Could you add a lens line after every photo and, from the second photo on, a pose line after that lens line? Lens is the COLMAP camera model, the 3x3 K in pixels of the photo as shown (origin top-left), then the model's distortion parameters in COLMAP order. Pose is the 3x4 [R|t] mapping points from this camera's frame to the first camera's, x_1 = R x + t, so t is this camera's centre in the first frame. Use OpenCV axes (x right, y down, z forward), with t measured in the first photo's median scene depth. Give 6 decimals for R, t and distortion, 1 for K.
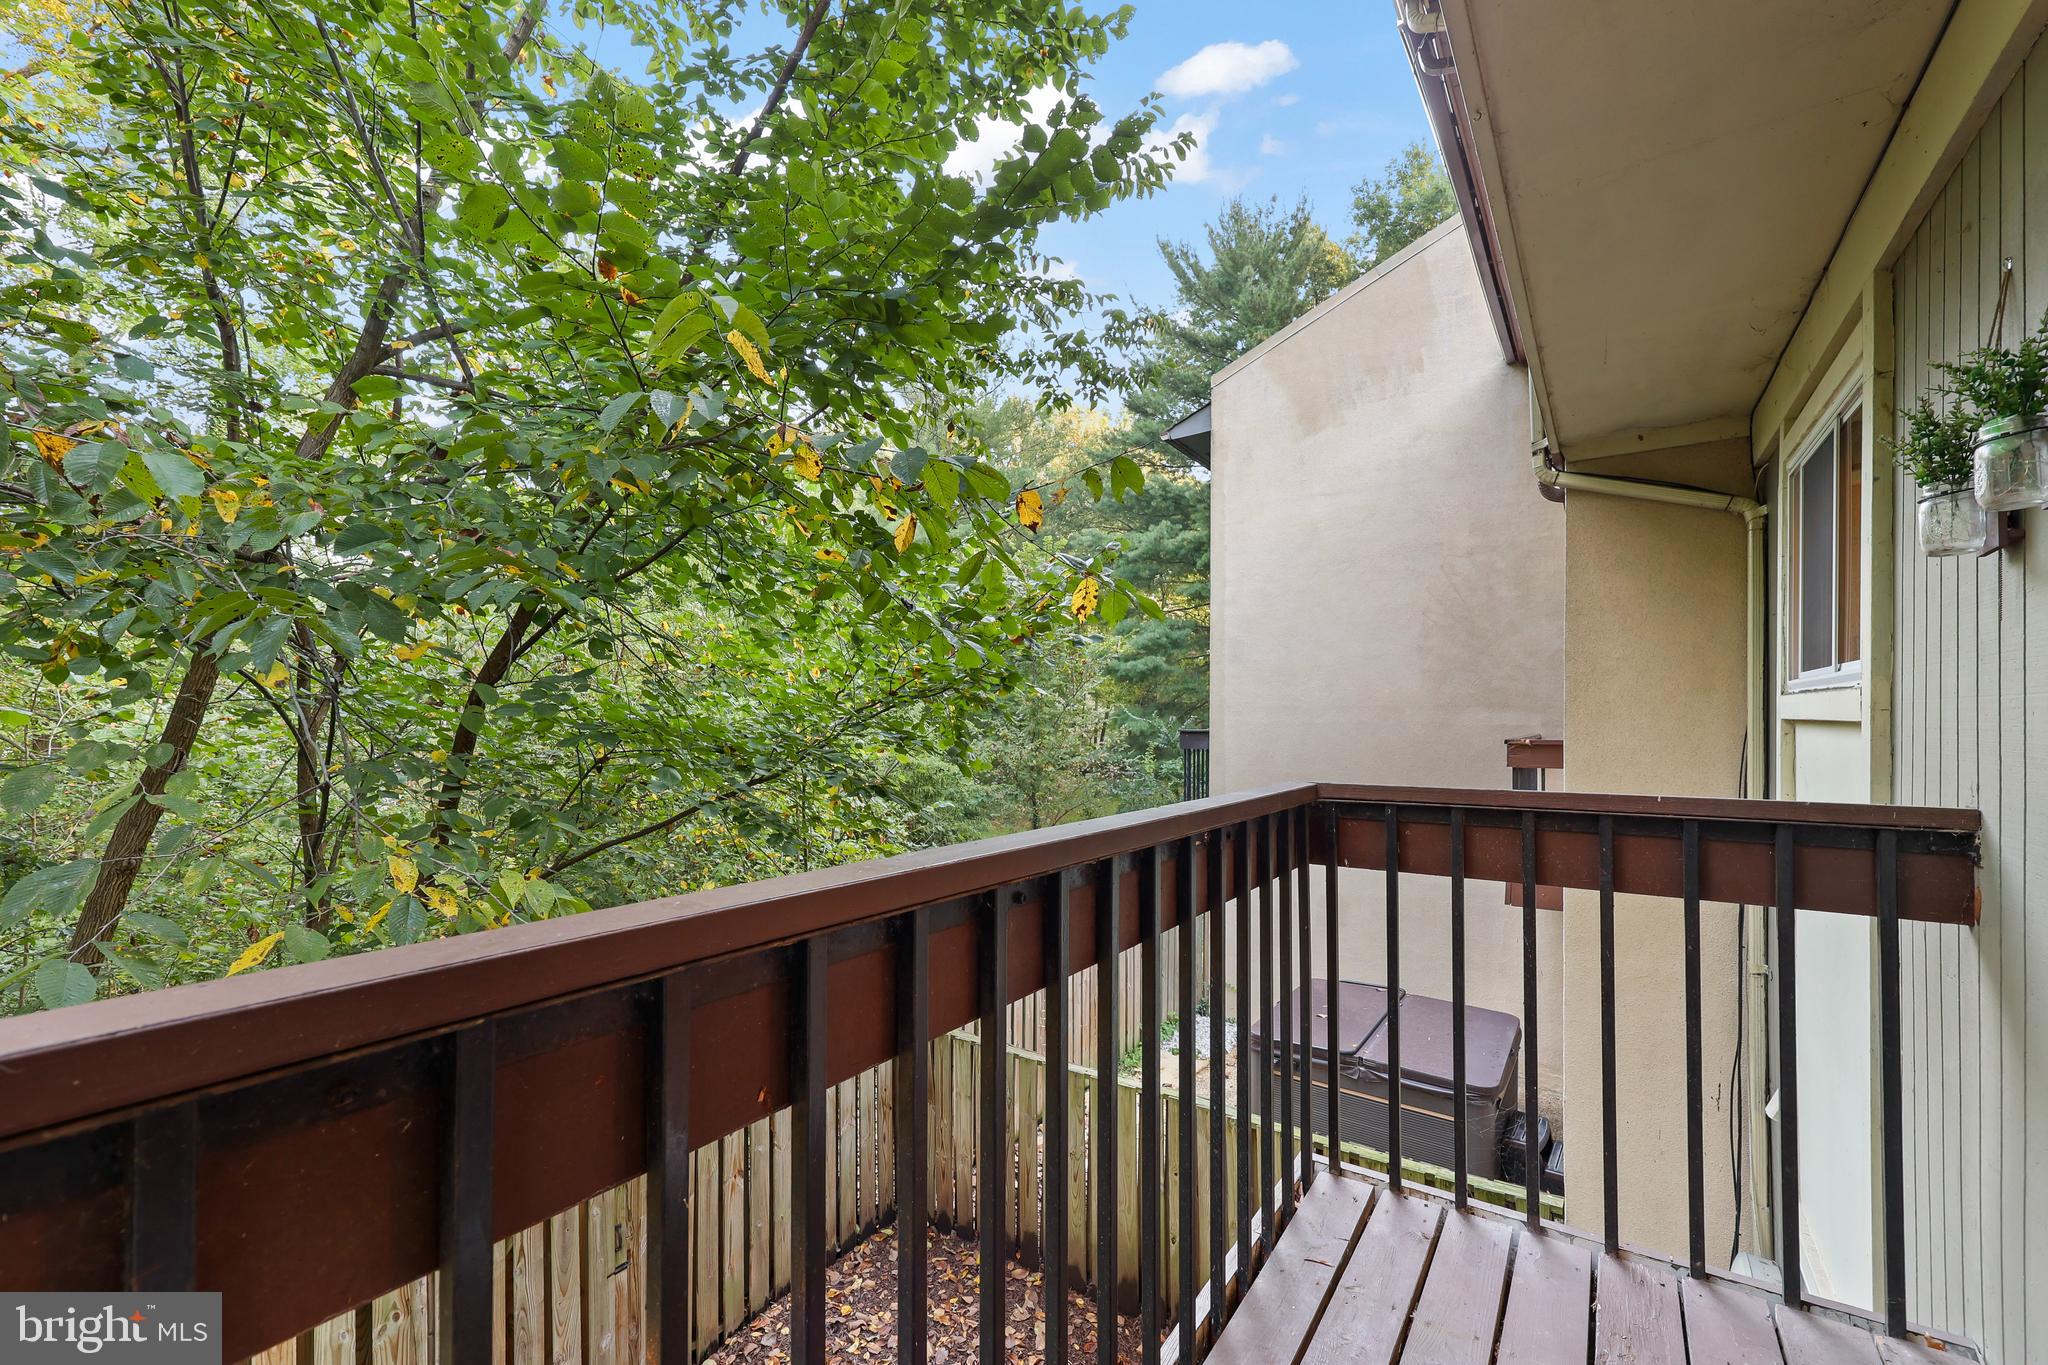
lens RADIAL K [[848.5, 0, 1029.9], [0, 848.5, 714.0], [0, 0, 1]] dist [0.002457, -0.000485]
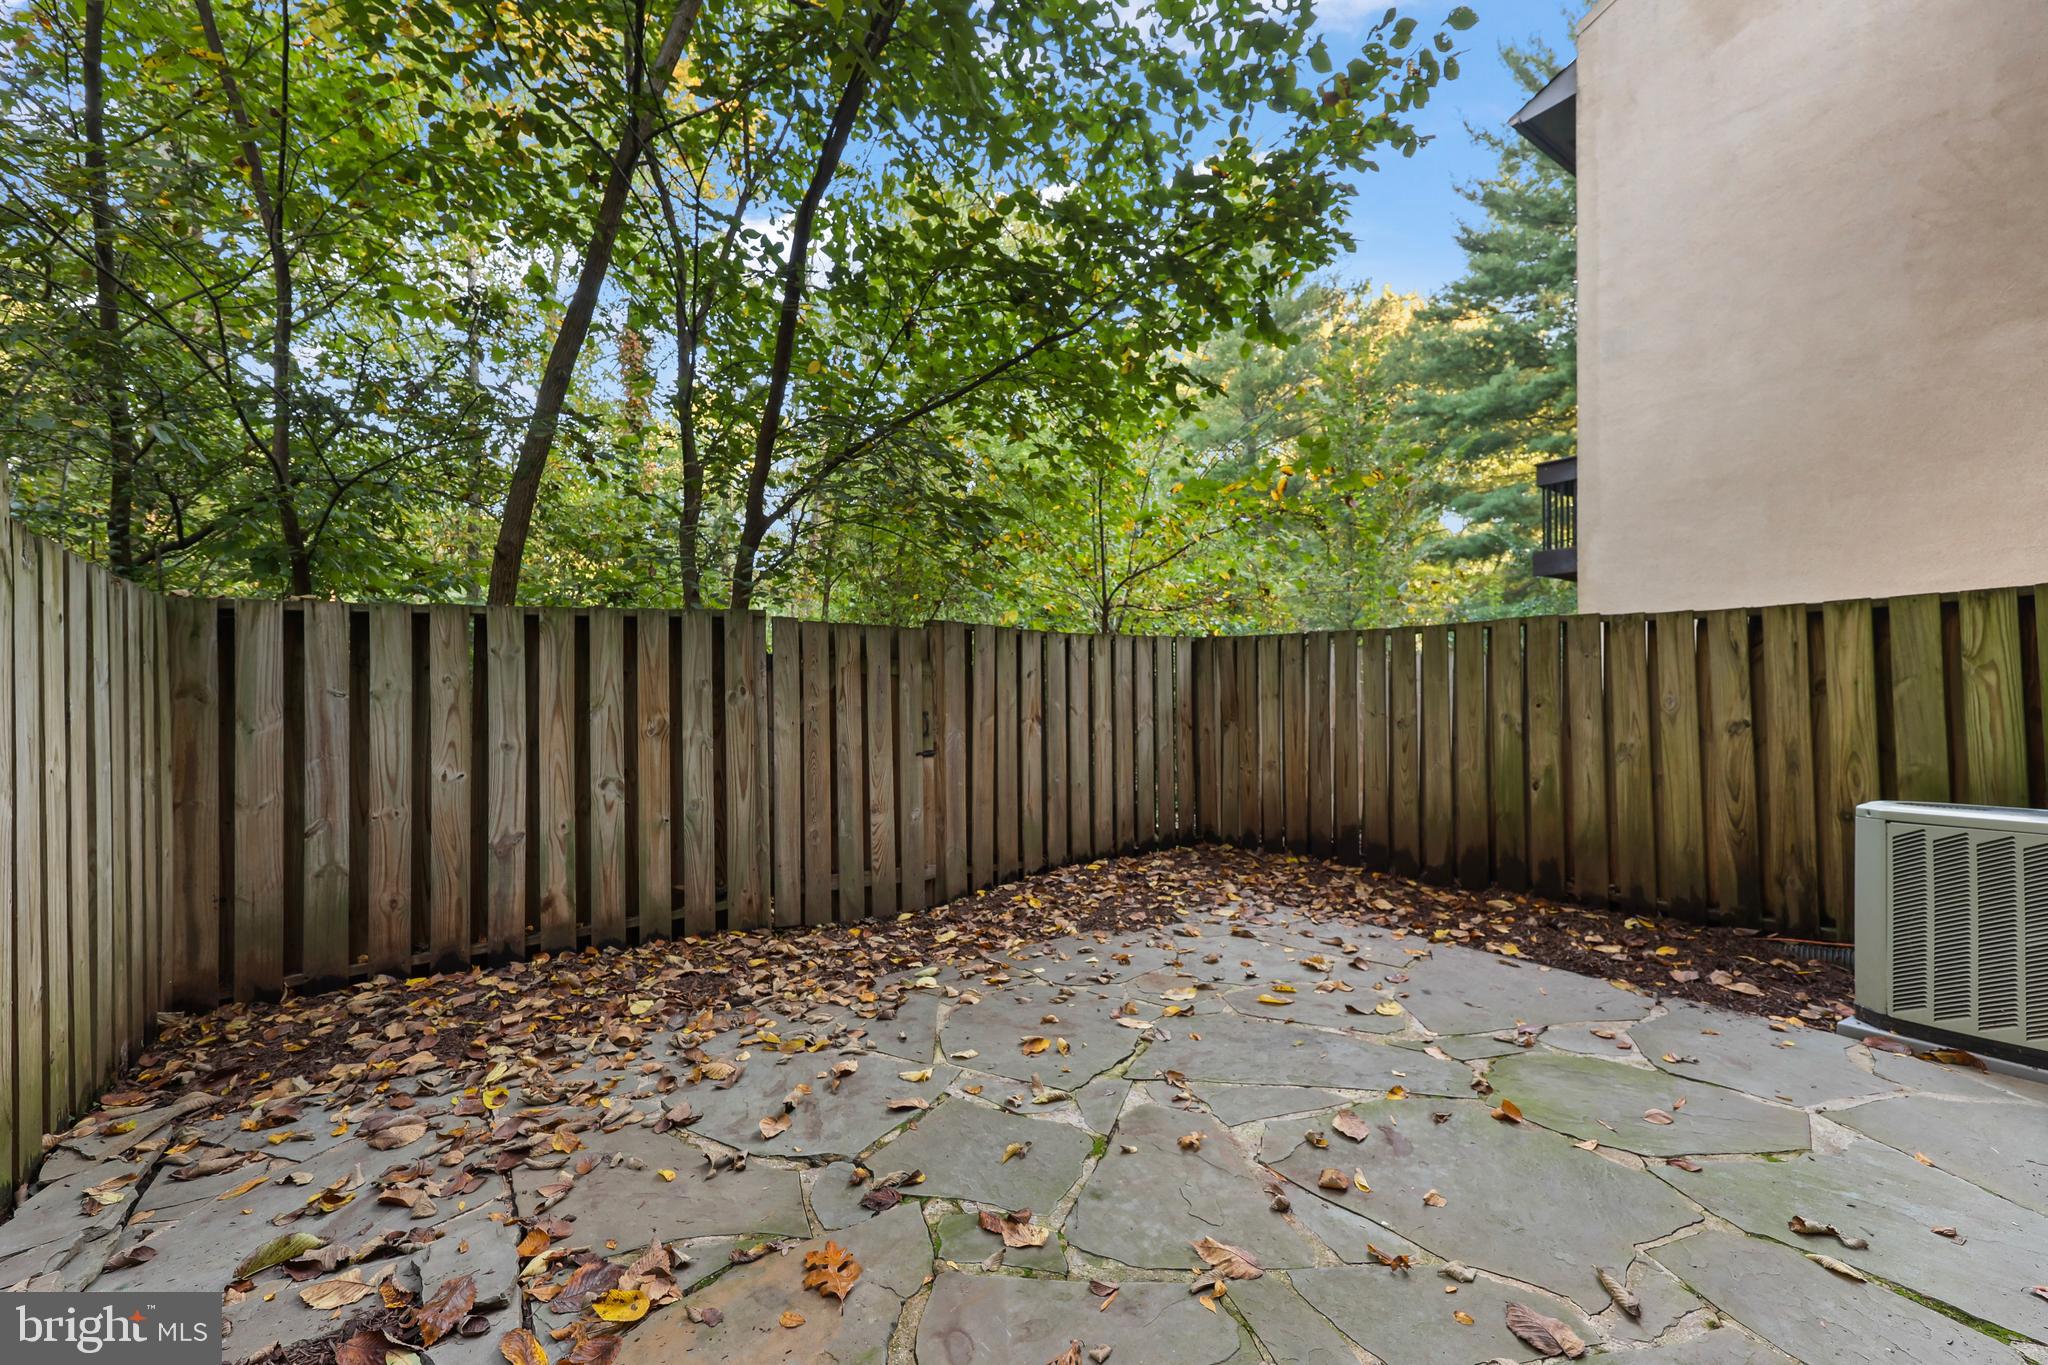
lens RADIAL K [[848.5, 0, 1029.9], [0, 848.5, 714.0], [0, 0, 1]] dist [0.002457, -0.000485]
pose [[0.936864, -0.004953, -0.349660, -0.000469], [0.005616, 0.999984, 0.000881, 0.316392], [0.349650, -0.002789, 0.936876, 0.036570]]
